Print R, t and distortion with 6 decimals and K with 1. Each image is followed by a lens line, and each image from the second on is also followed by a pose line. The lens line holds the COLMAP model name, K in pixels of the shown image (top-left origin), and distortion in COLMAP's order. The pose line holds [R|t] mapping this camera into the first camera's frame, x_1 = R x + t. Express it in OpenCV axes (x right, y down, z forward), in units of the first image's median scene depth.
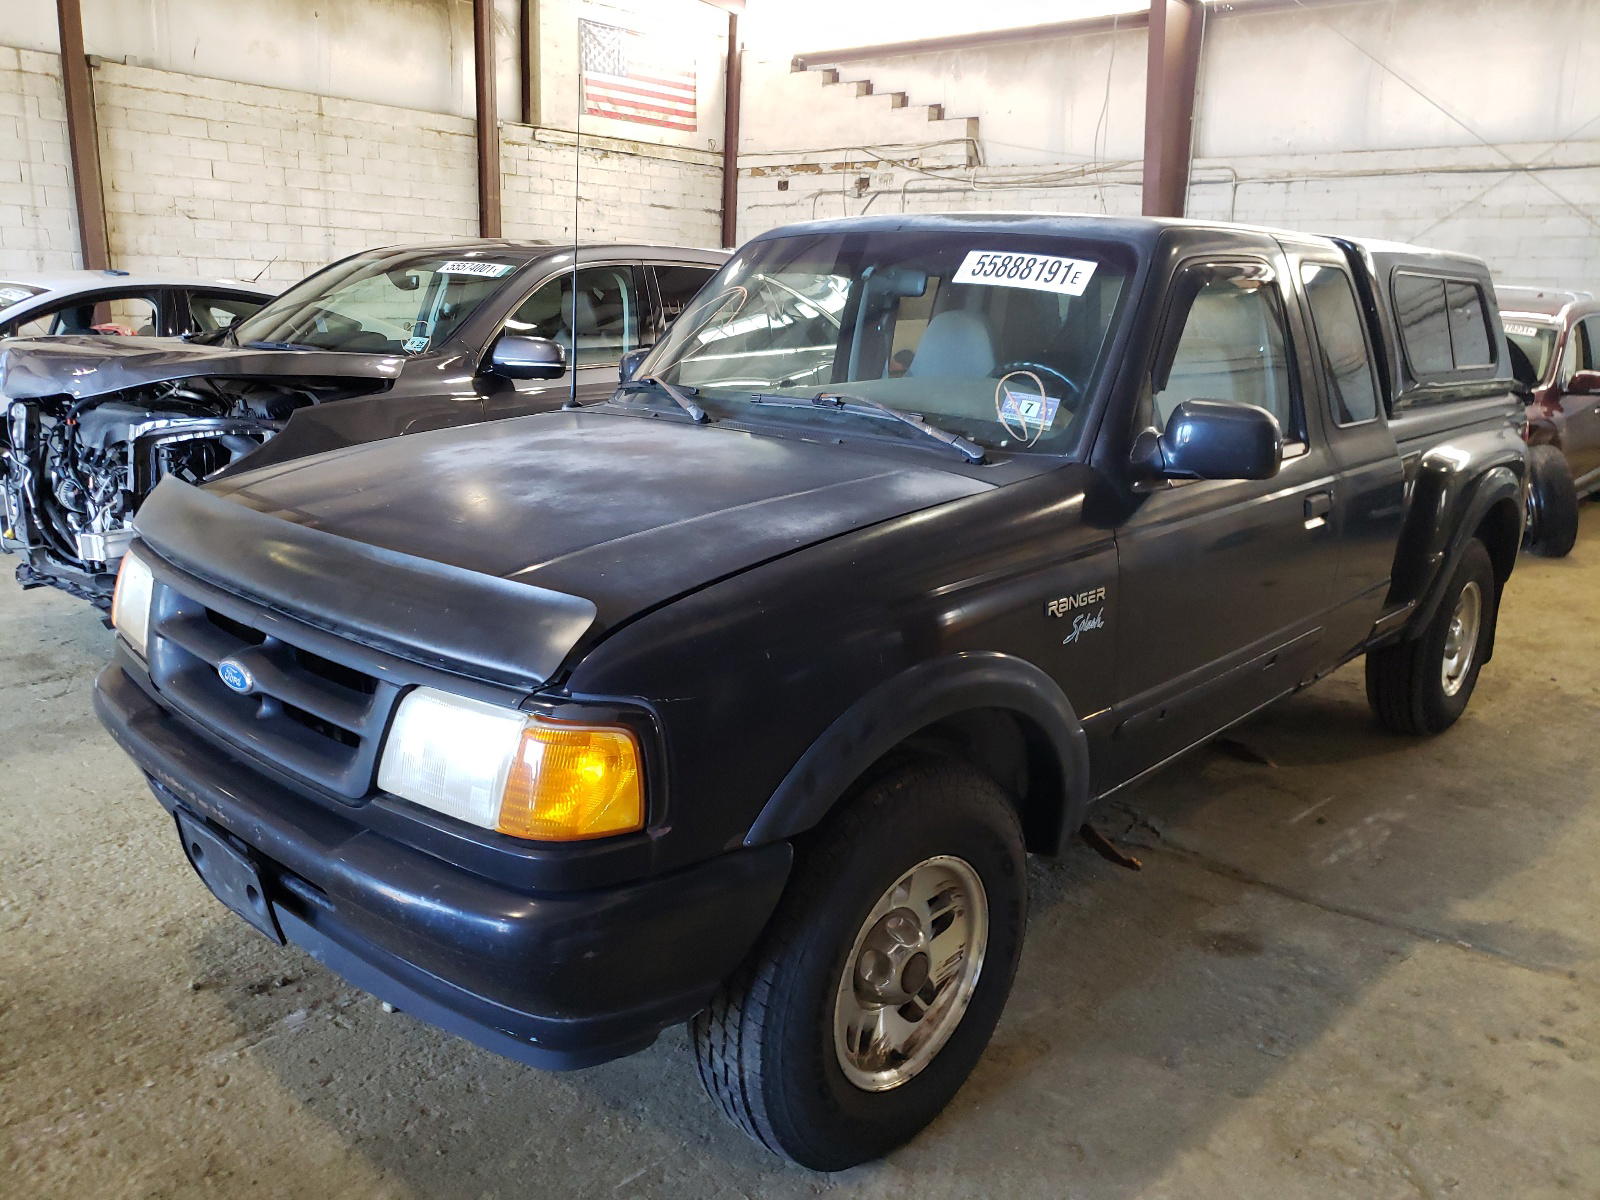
lens RADIAL K [[1247.8, 0, 800.0], [0, 1247.8, 600.0], [0, 0, 1]] dist [0.019528, 0.002638]
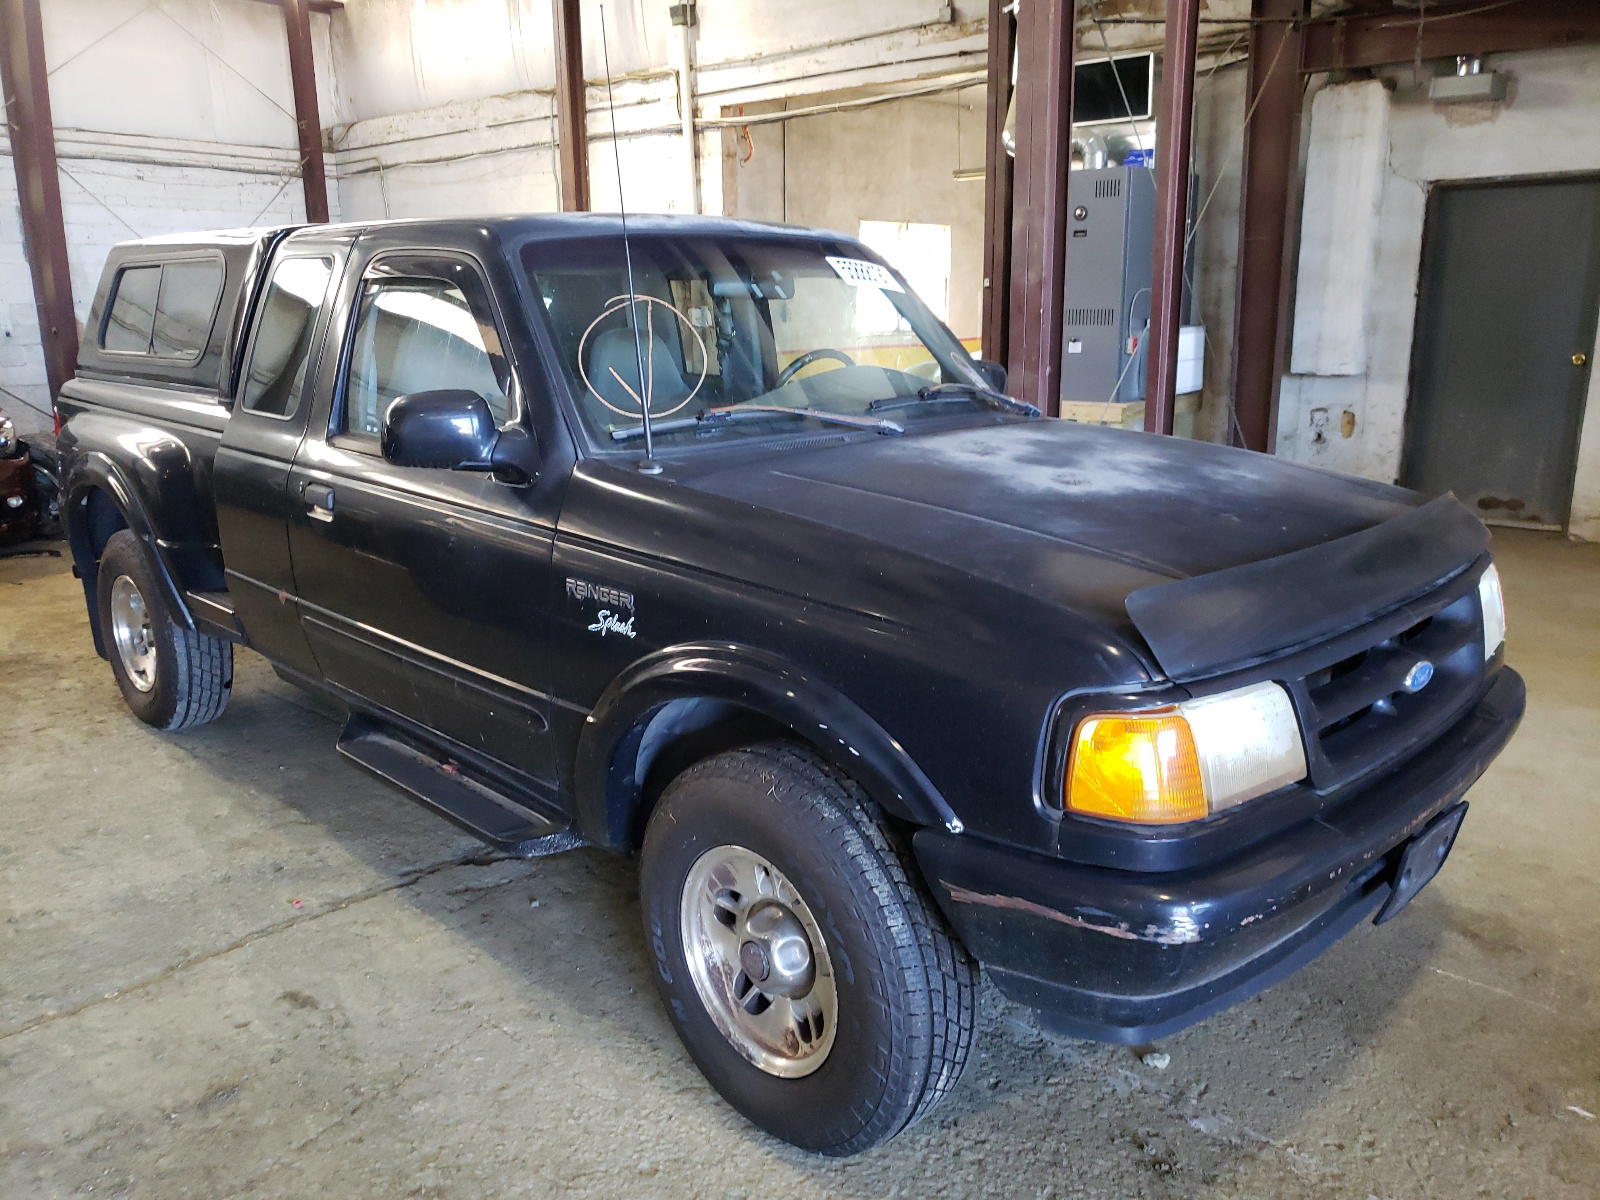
lens RADIAL K [[1268.1, 0, 800.0], [0, 1268.1, 600.0], [0, 0, 1]] dist [0.010506, 0.012103]
pose [[0.077184, -0.267231, 0.960537, -0.855307], [0.252563, 0.937227, 0.240451, -0.222299], [-0.964497, 0.224037, 0.139831, 0.763162]]
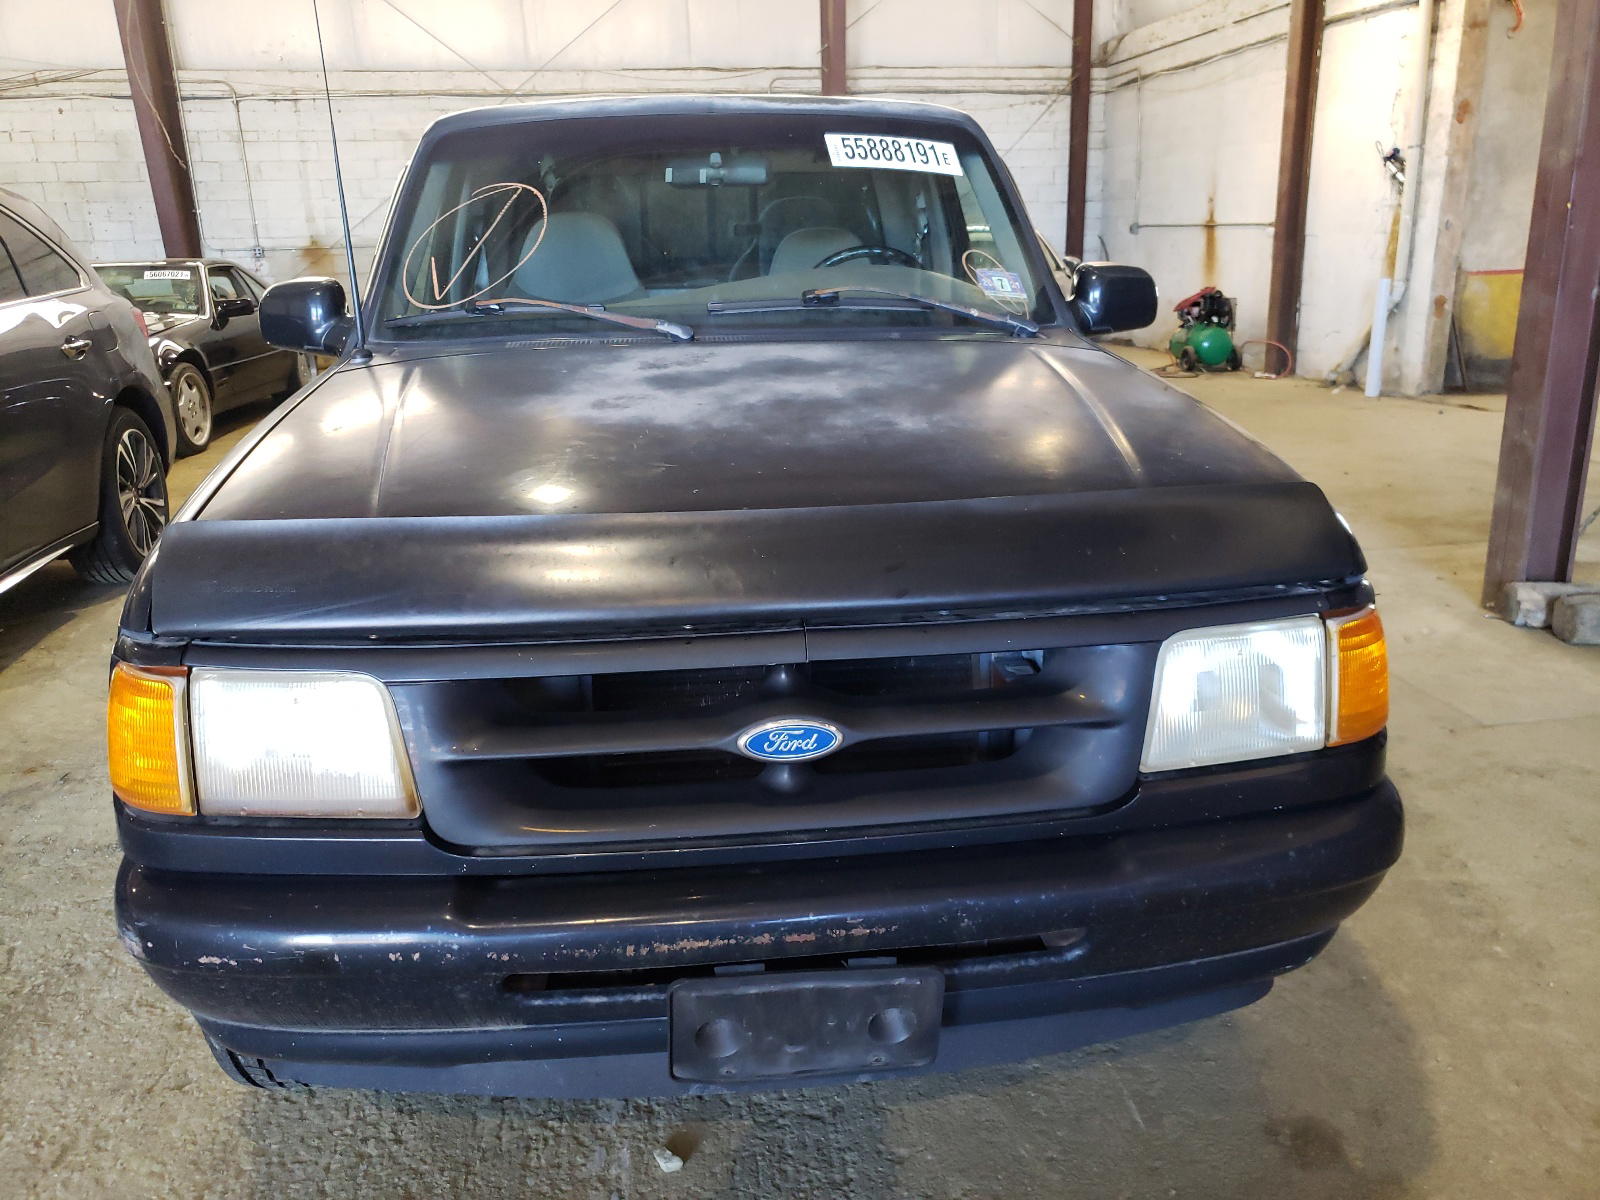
lens RADIAL K [[1247.8, 0, 800.0], [0, 1247.8, 600.0], [0, 0, 1]] dist [0.019528, 0.002638]
pose [[0.668435, -0.258174, 0.697525, -0.513389], [0.222759, 0.964264, 0.143432, -0.062649], [-0.709629, 0.059505, 0.702059, 0.294335]]
